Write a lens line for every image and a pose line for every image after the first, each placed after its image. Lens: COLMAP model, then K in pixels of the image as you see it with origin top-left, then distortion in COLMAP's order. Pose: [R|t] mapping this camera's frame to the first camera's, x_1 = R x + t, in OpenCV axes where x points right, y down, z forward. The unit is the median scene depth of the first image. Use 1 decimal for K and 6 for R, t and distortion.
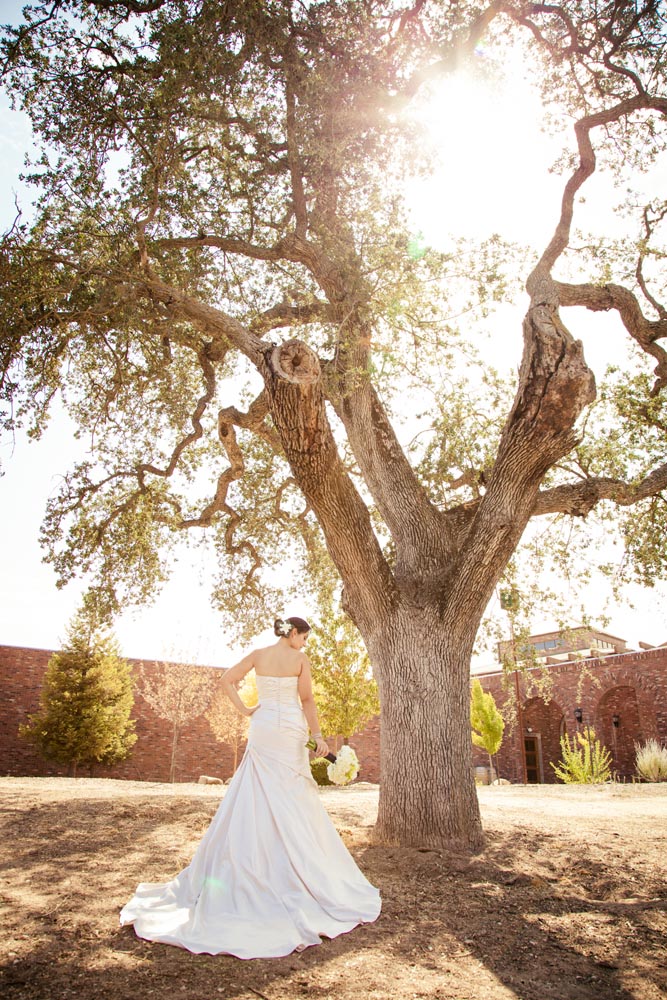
lens RADIAL K [[710.5, 0, 333.6], [0, 710.5, 504.0], [0, 0, 1]] dist [-0.083335, 0.004652]
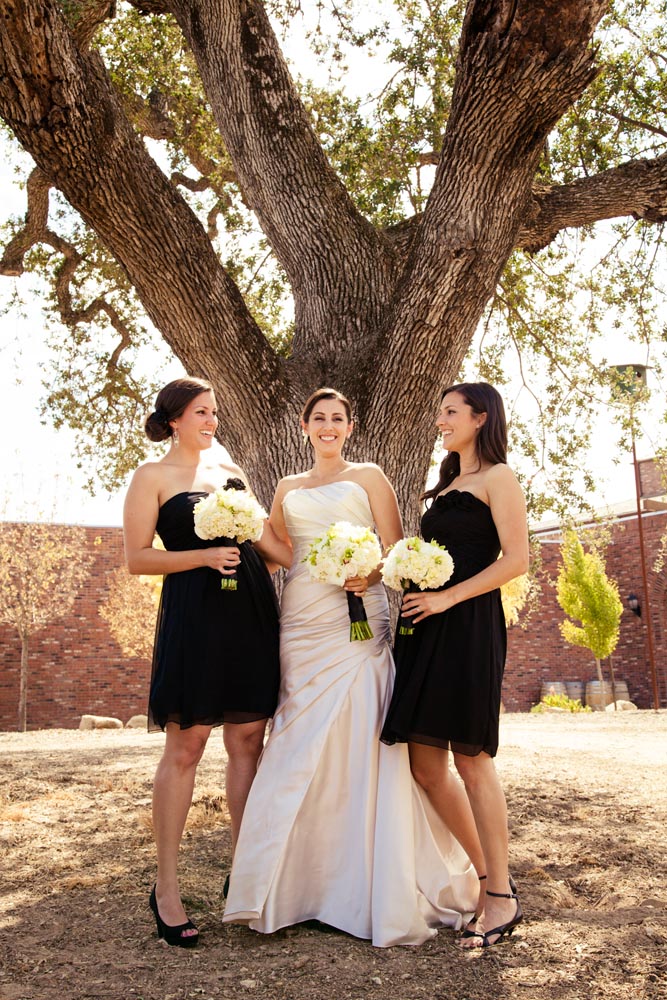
lens RADIAL K [[1288.2, 0, 333.7], [0, 1288.2, 499.5], [0, 0, 1]] dist [0.153209, 0.000000]
pose [[0.998614, -0.043749, -0.029262, 0.135215], [0.048942, 0.976380, 0.210444, 0.002661], [0.019364, -0.211584, 0.977168, -0.003294]]
